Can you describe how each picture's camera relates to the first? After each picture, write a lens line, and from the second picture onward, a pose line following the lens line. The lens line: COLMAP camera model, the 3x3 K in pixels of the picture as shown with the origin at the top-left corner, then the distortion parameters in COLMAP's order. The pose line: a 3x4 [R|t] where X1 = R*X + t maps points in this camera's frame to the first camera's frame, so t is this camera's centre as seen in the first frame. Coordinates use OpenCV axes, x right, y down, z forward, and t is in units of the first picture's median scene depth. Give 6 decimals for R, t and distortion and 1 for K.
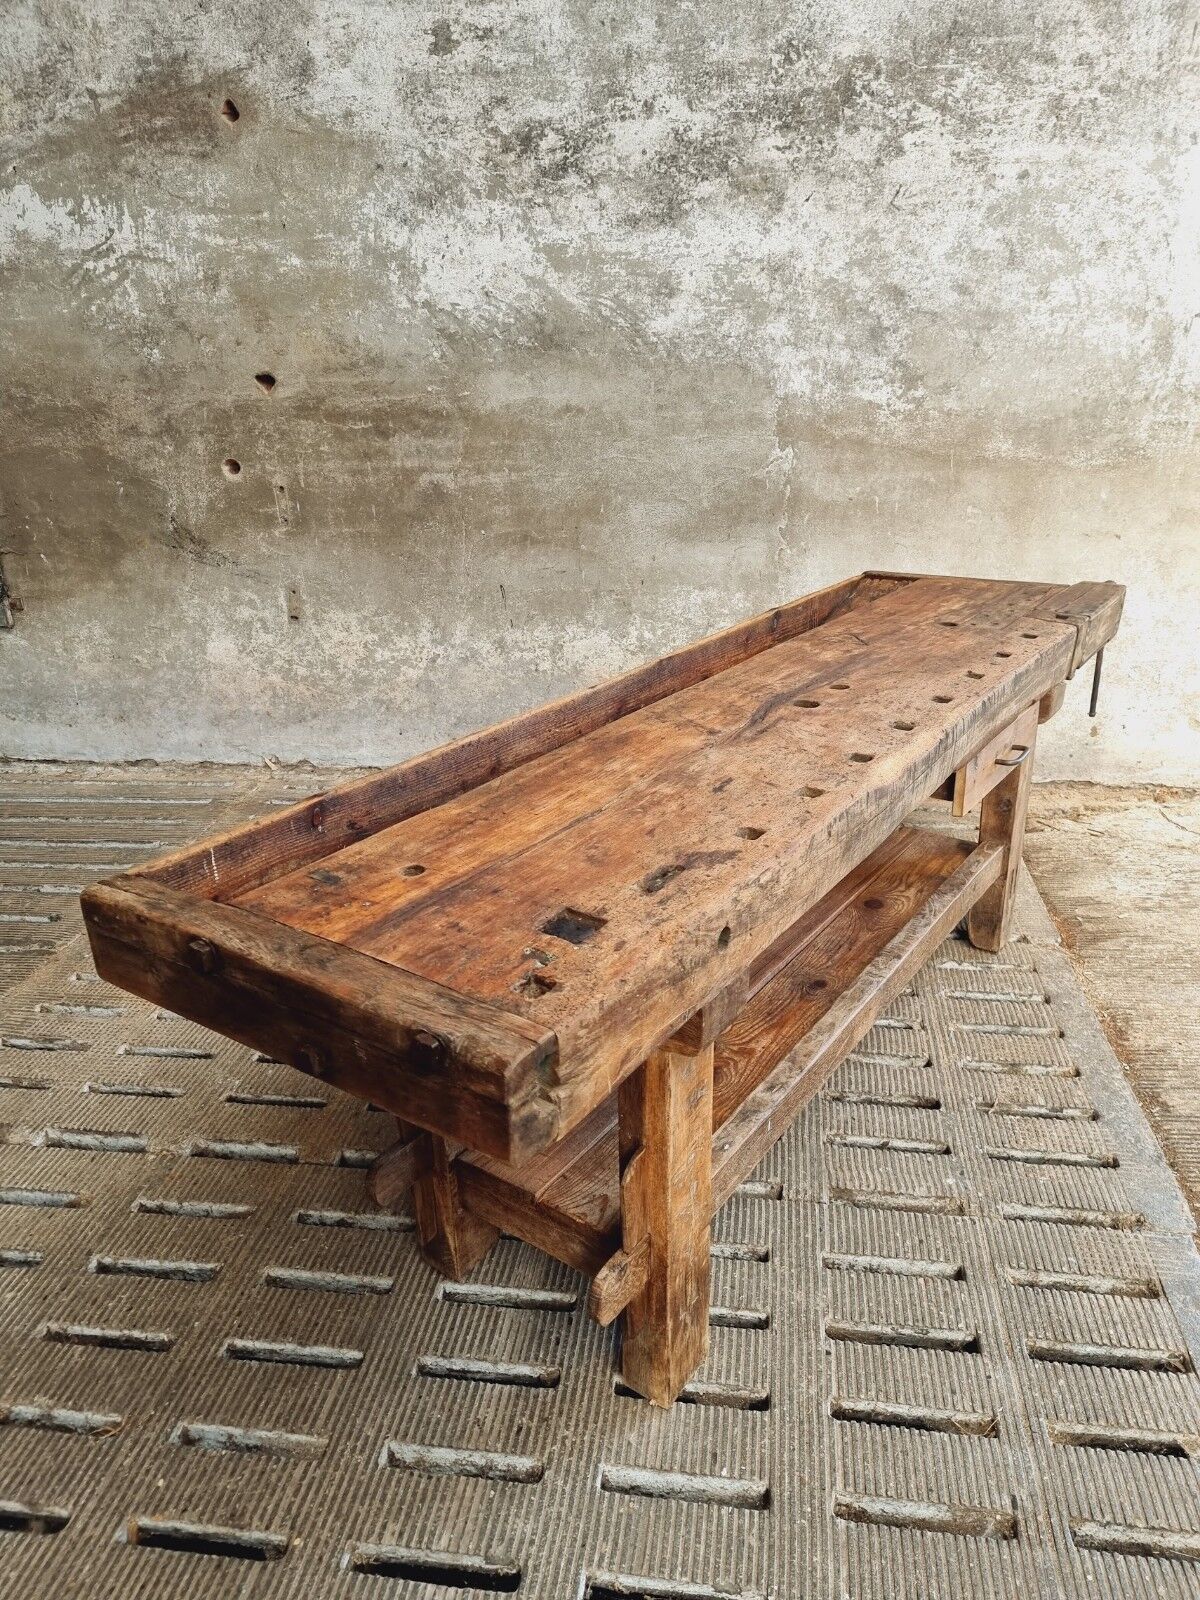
lens RADIAL K [[1126.7, 0, 594.5], [0, 1126.7, 806.2], [0, 0, 1]] dist [0.067155, -0.061100]
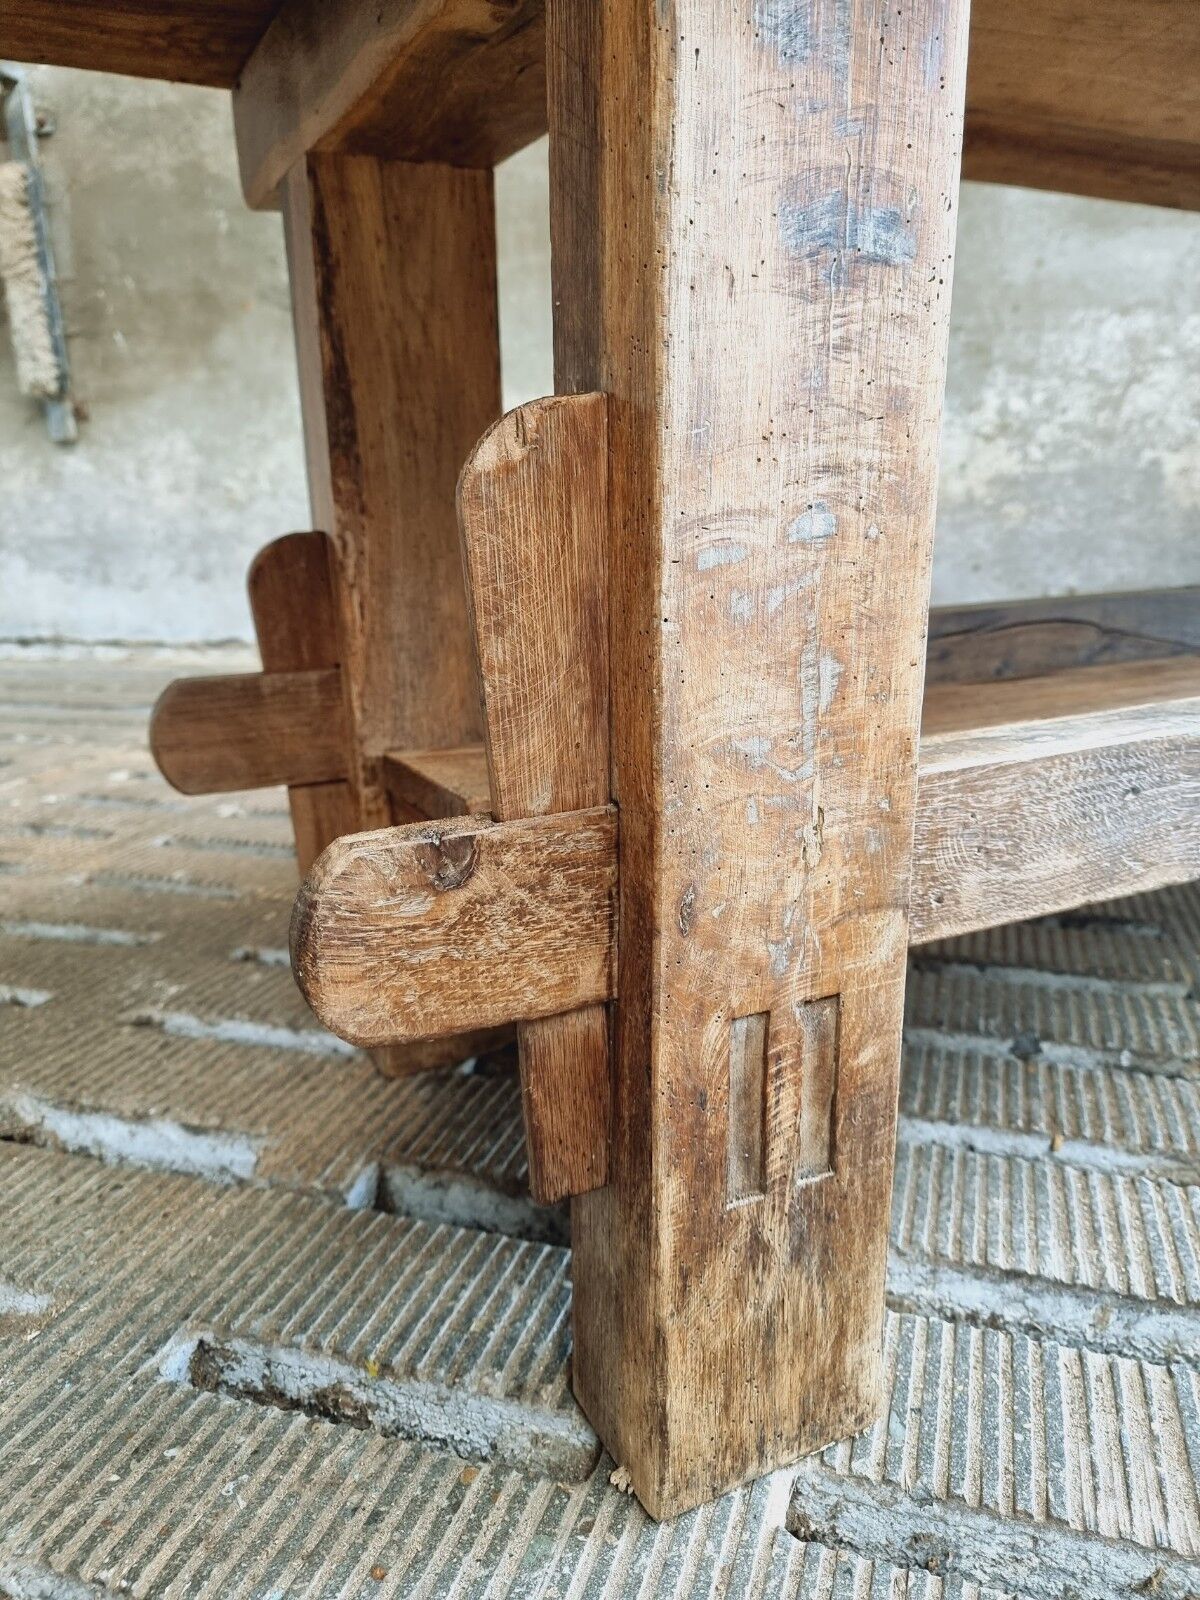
lens RADIAL K [[1126.7, 0, 580.9], [0, 1126.7, 814.2], [0, 0, 1]] dist [0.067155, -0.061100]
pose [[0.985123, 0.052856, -0.163521, -0.076267], [-0.069547, 0.992744, -0.098092, 0.152553], [0.157150, 0.108005, 0.981651, 0.444007]]
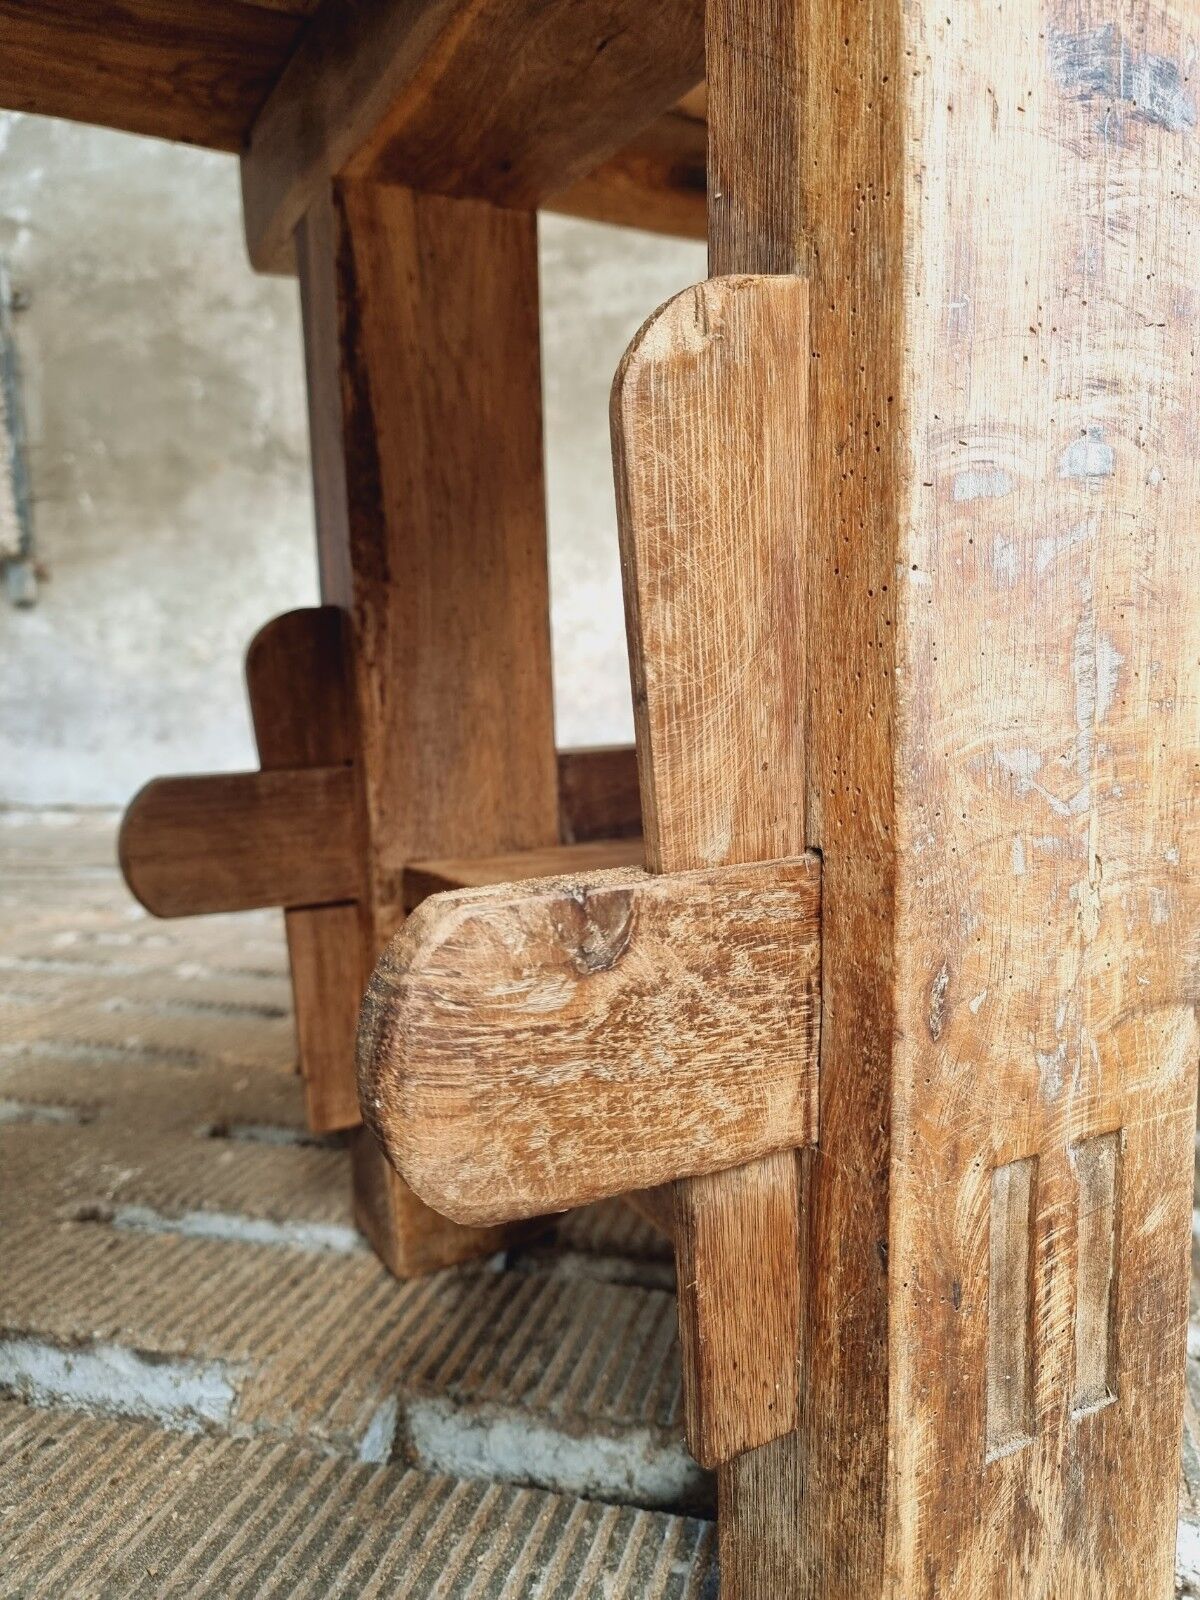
lens RADIAL K [[1146.4, 0, 591.7], [0, 1146.4, 815.4], [0, 0, 1]] dist [0.036130, -0.036327]
pose [[0.992439, 0.015176, -0.121793, -0.099533], [-0.045717, 0.966626, -0.252081, 0.159438], [0.113903, 0.255743, 0.960011, 0.478934]]
